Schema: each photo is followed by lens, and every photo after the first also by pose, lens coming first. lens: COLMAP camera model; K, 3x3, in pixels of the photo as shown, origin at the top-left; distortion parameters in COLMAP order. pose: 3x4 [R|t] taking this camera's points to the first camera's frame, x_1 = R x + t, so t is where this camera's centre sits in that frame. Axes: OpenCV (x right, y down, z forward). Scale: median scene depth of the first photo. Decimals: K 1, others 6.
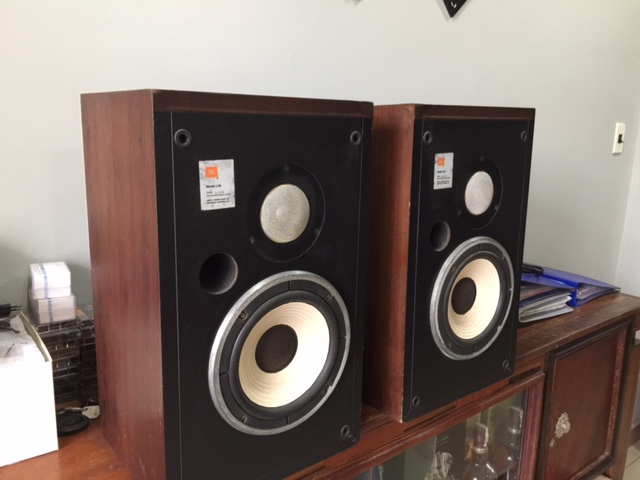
lens RADIAL K [[538.9, 0, 301.7], [0, 538.9, 232.0], [0, 0, 1]] dist [0.029573, -0.077101]
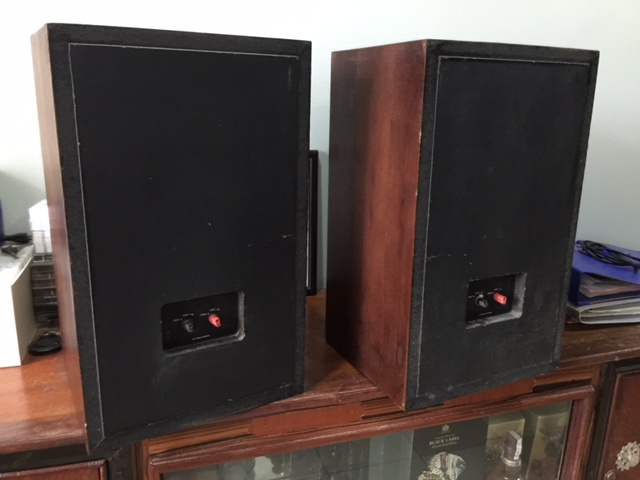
lens RADIAL K [[538.9, 0, 318.0], [0, 538.9, 233.3], [0, 0, 1]] dist [0.029573, -0.077101]
pose [[0.938211, 0.098376, -0.331787, 0.396929], [-0.076079, 0.993922, 0.079569, -0.001012], [0.337598, -0.049410, 0.939993, 0.153369]]
